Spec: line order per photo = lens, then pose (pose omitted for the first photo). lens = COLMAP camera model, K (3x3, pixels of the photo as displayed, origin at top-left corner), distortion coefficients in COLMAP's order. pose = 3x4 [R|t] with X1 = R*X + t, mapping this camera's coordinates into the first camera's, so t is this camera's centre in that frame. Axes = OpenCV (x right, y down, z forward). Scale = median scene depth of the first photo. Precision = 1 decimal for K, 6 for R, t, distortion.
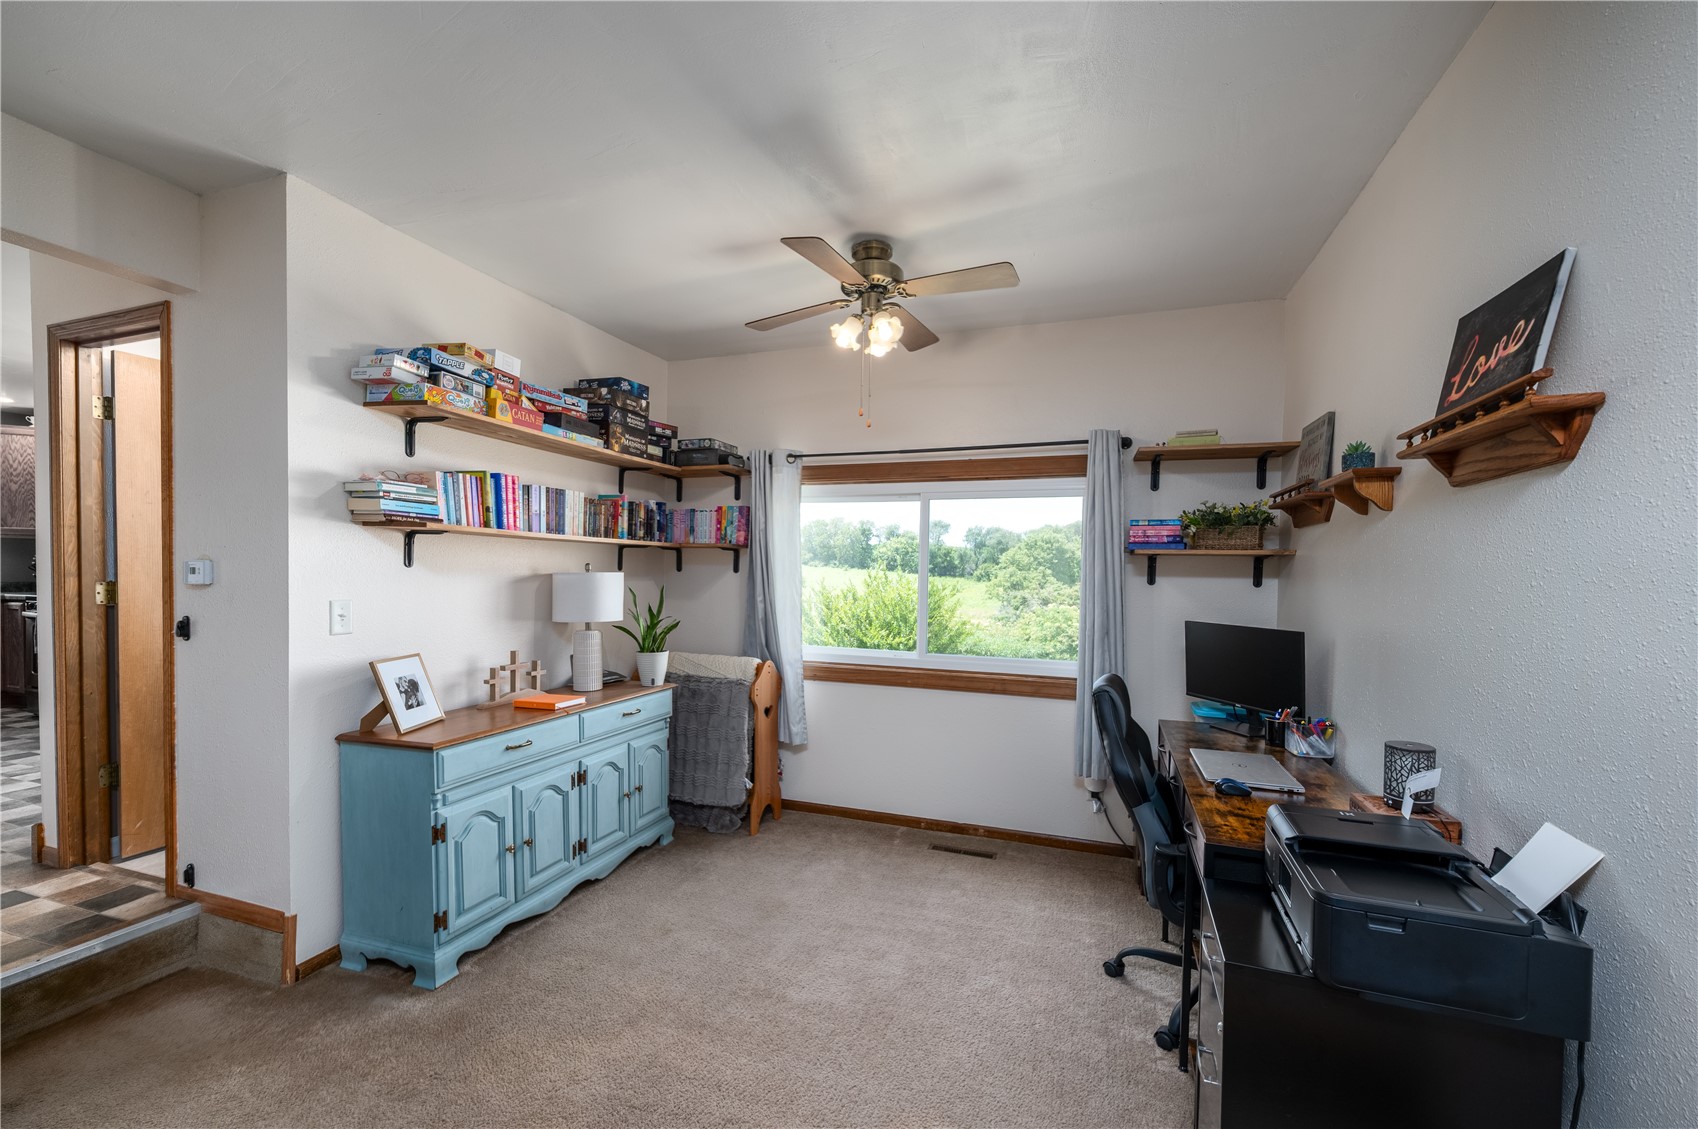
lens RADIAL K [[675.5, 0, 852.7], [0, 675.5, 579.1], [0, 0, 1]] dist [0.000963, -0.000327]
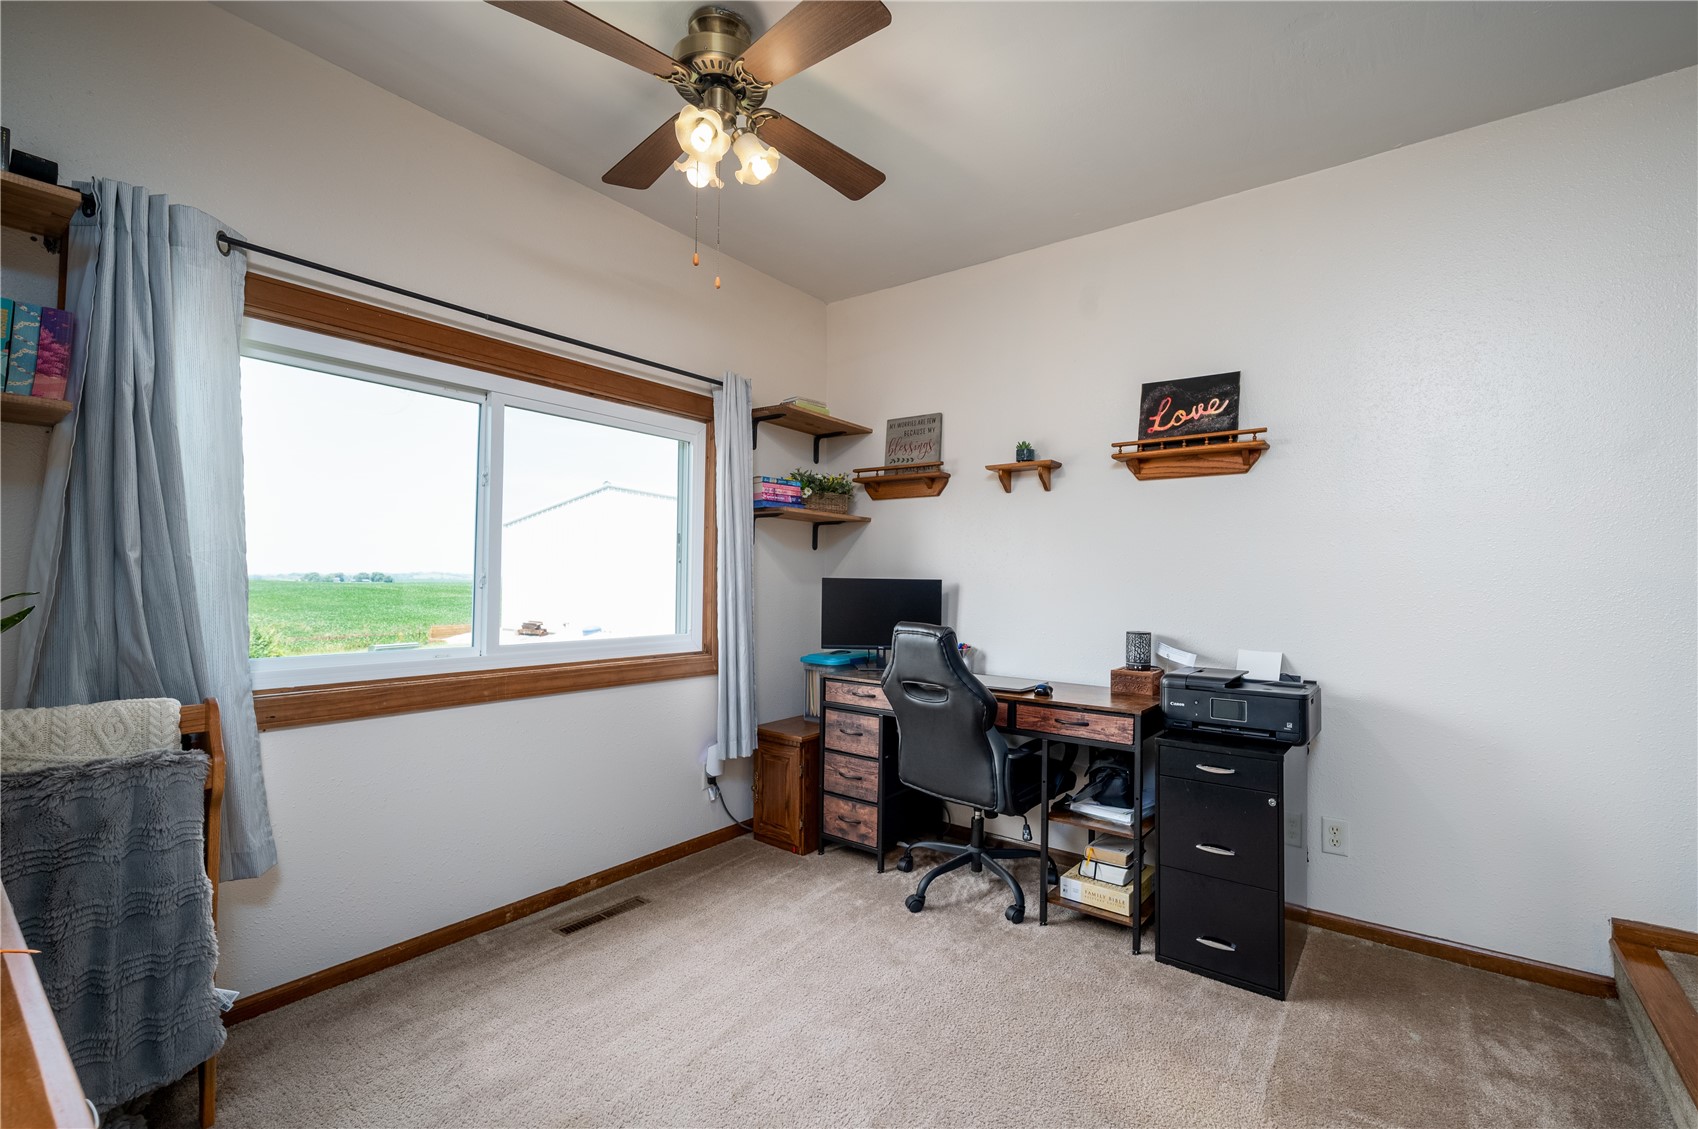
lens RADIAL K [[744.7, 0, 853.2], [0, 744.7, 569.6], [0, 0, 1]] dist [0.002159, 0.000089]
pose [[0.277452, 0.003981, 0.960731, -0.531947], [0.000999, 0.999990, -0.004432, 0.046694], [-0.960739, 0.002189, 0.277445, 0.548707]]
